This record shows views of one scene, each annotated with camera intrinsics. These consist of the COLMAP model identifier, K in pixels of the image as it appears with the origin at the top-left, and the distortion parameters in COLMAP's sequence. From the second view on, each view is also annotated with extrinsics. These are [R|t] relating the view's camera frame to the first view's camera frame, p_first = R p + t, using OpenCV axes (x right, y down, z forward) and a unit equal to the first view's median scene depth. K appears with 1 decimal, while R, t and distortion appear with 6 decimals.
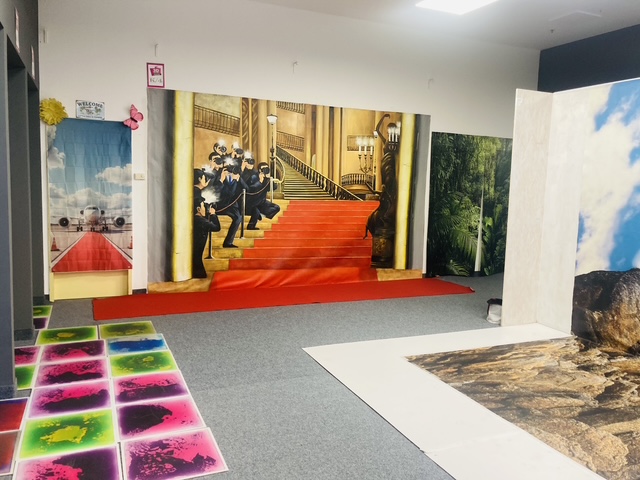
lens RADIAL K [[510.3, 0, 319.2], [0, 510.3, 241.5], [0, 0, 1]] dist [0.008217, 0.003701]
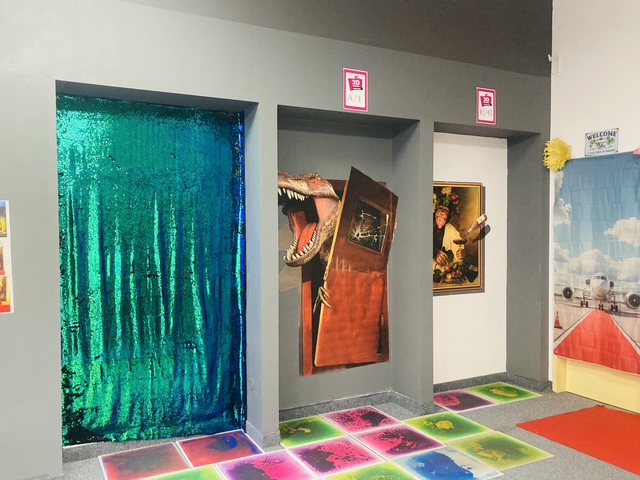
lens RADIAL K [[538.4, 0, 318.0], [0, 538.4, 253.6], [0, 0, 1]] dist [0.003479, -0.060007]
pose [[0.072053, 0.018051, -0.997237, 0.280909], [-0.112114, 0.993646, 0.009886, -0.062410], [0.991080, 0.111092, 0.073619, 0.556987]]
